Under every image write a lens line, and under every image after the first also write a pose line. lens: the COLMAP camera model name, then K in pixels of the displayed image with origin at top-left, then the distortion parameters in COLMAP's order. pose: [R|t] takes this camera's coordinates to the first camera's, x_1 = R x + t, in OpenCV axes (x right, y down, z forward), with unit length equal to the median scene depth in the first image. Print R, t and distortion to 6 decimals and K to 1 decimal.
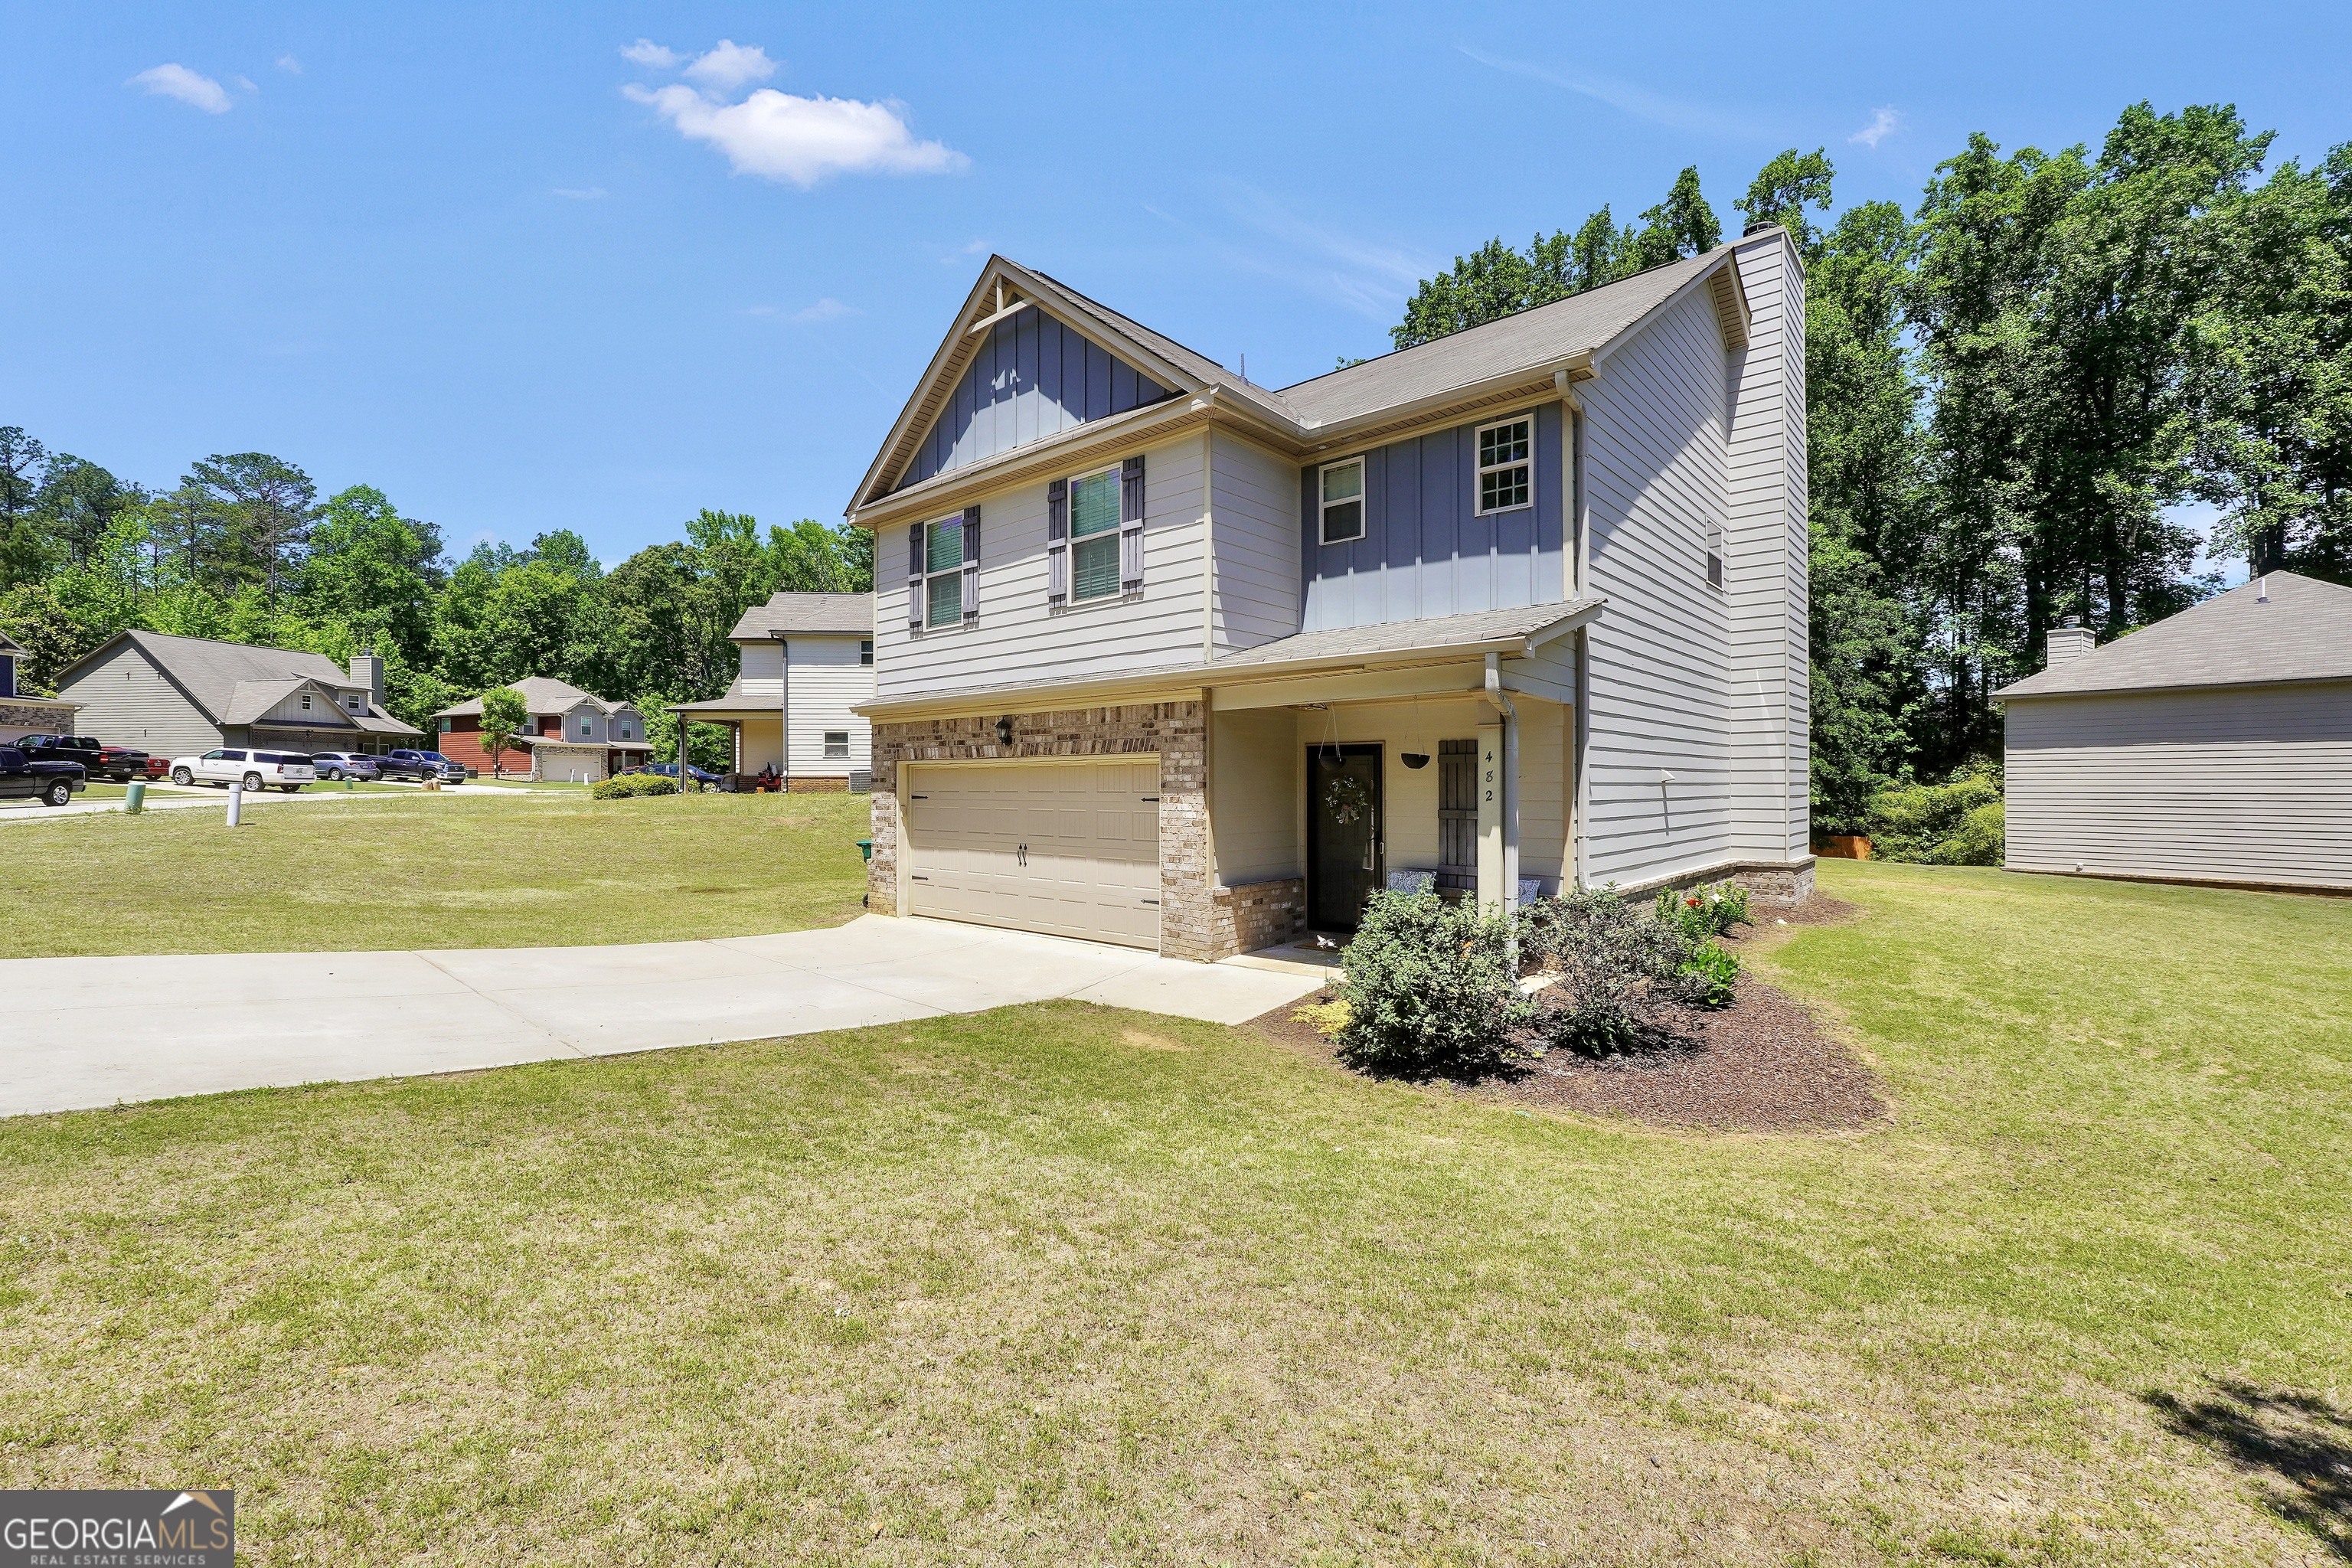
lens RADIAL K [[996.8, 0, 1162.5], [0, 996.8, 786.3], [0, 0, 1]] dist [-0.019006, 0.006768]
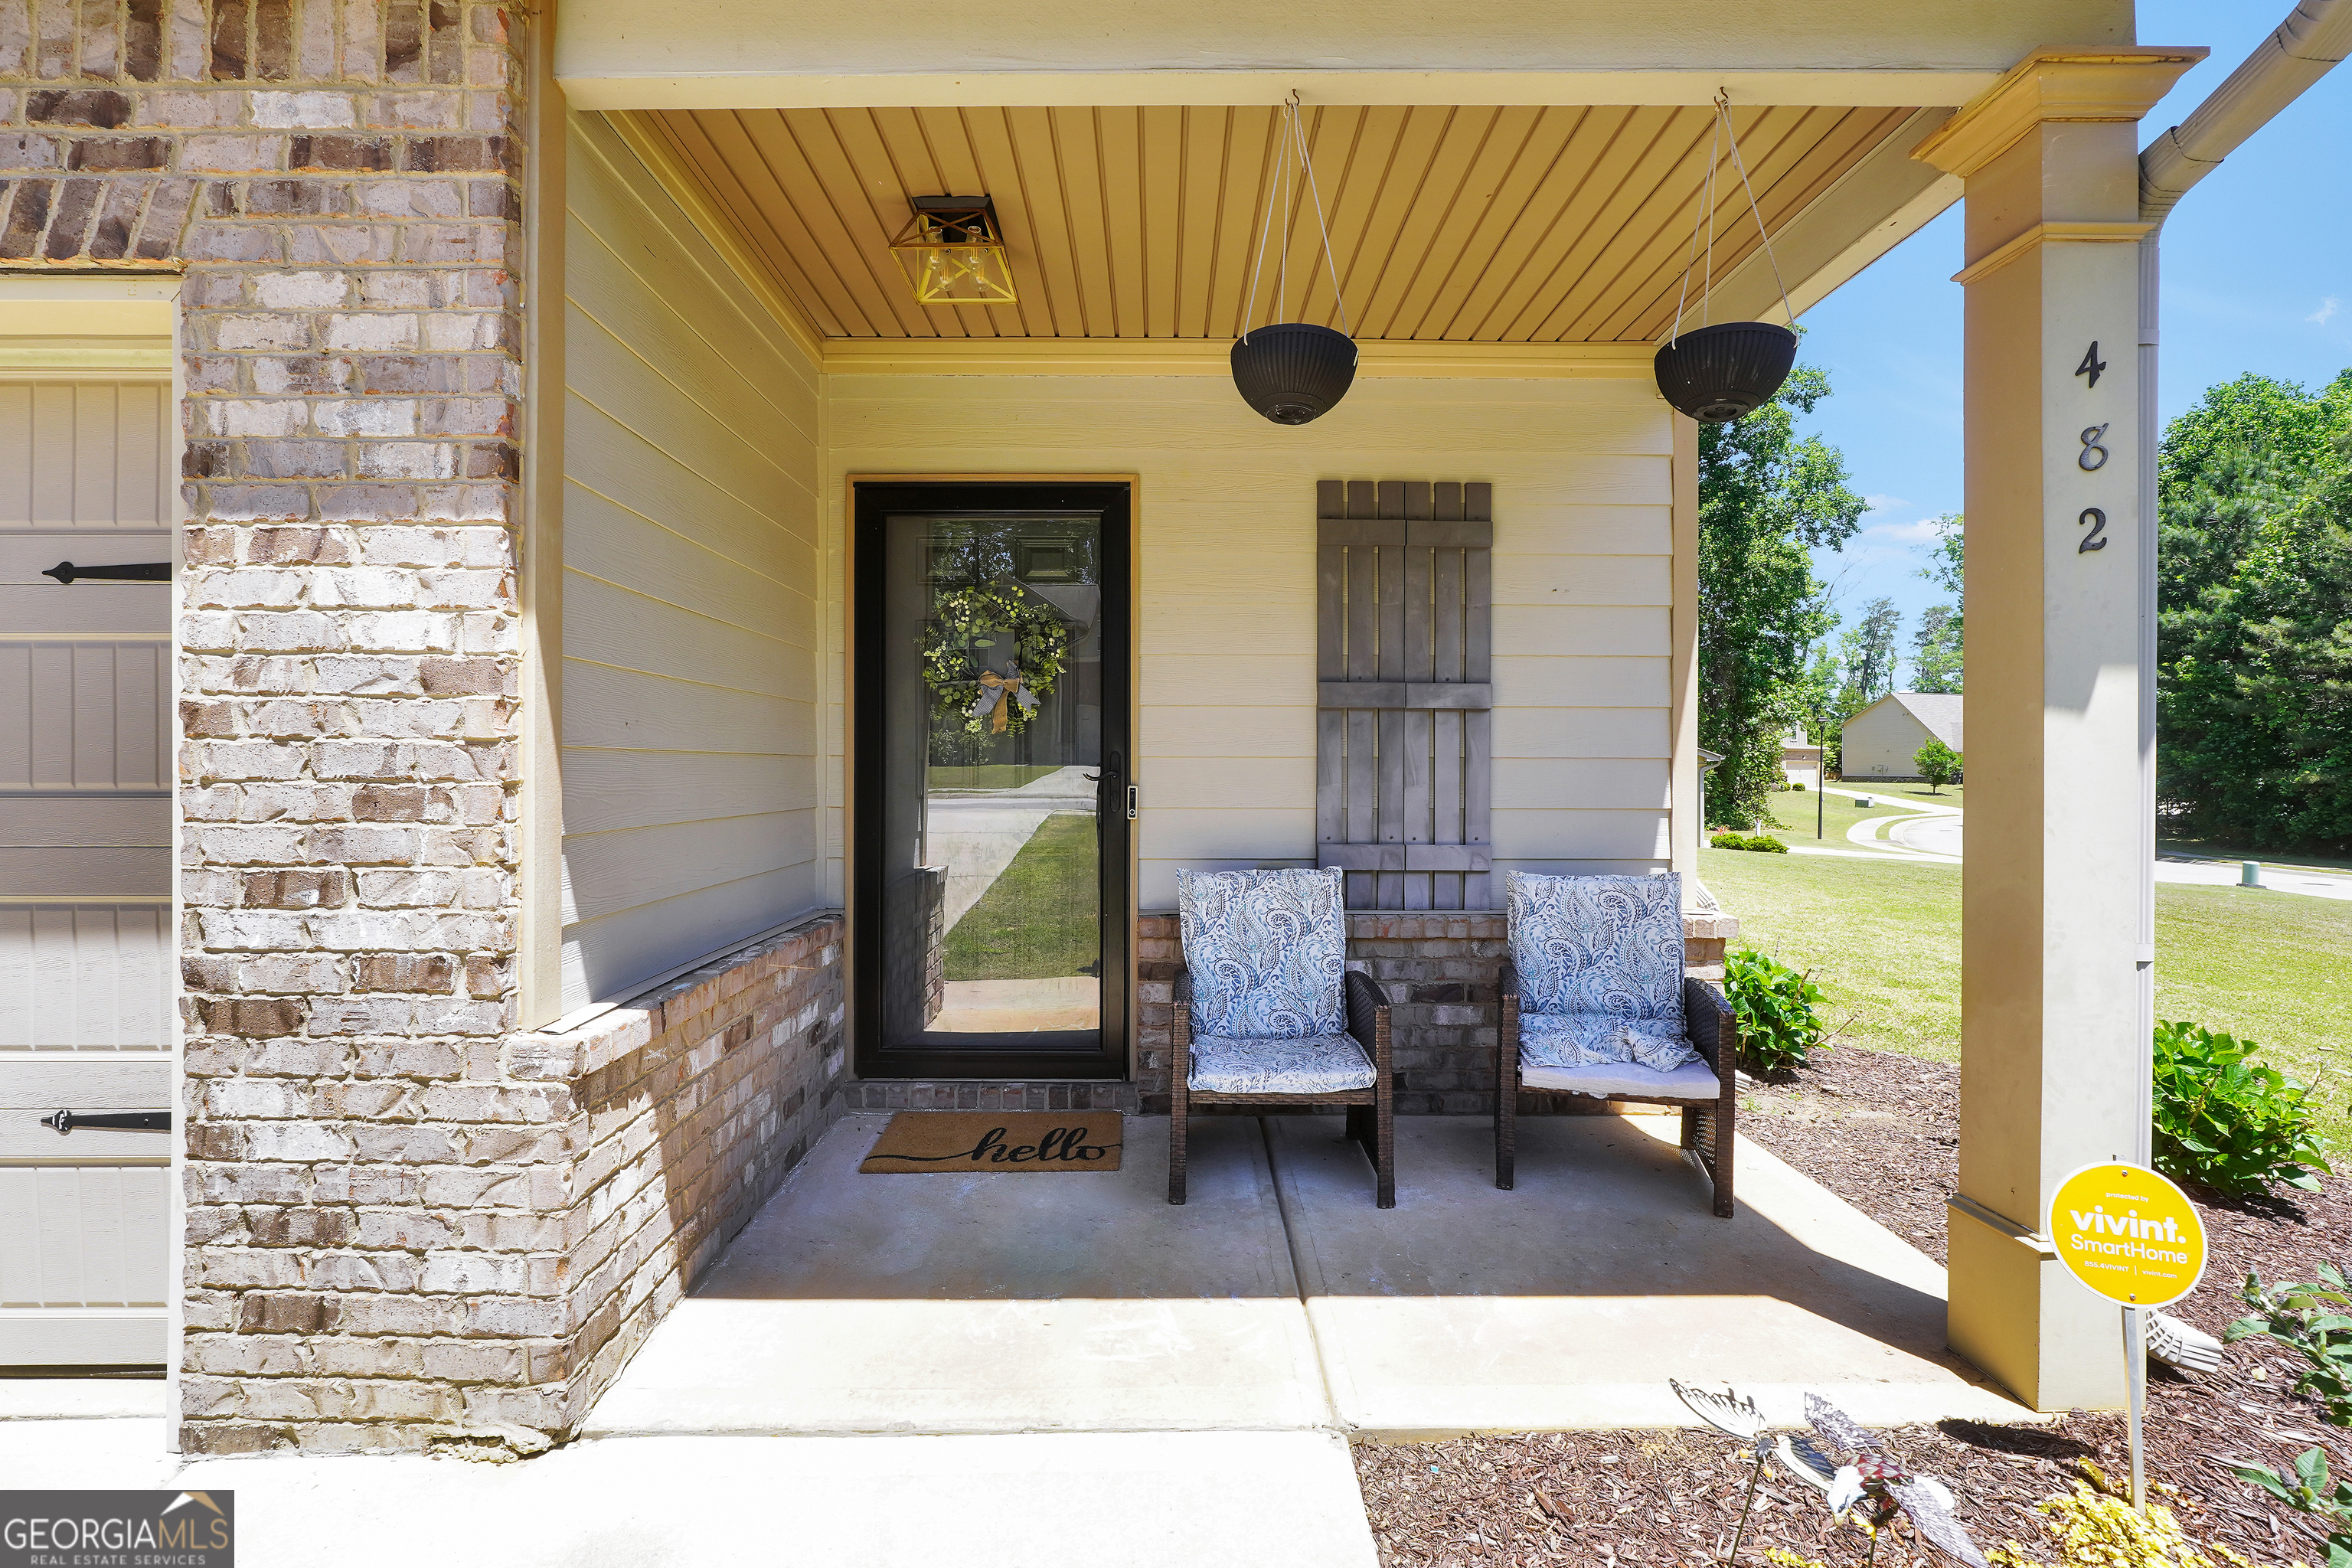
lens RADIAL K [[1032.4, 0, 1172.8], [0, 1032.4, 761.4], [0, 0, 1]] dist [-0.020232, 0.009146]
pose [[0.734167, 0.001418, 0.678967, 0.003988], [-0.002463, 0.999997, 0.000575, 0.047444], [-0.678964, -0.002095, 0.734168, 0.714130]]
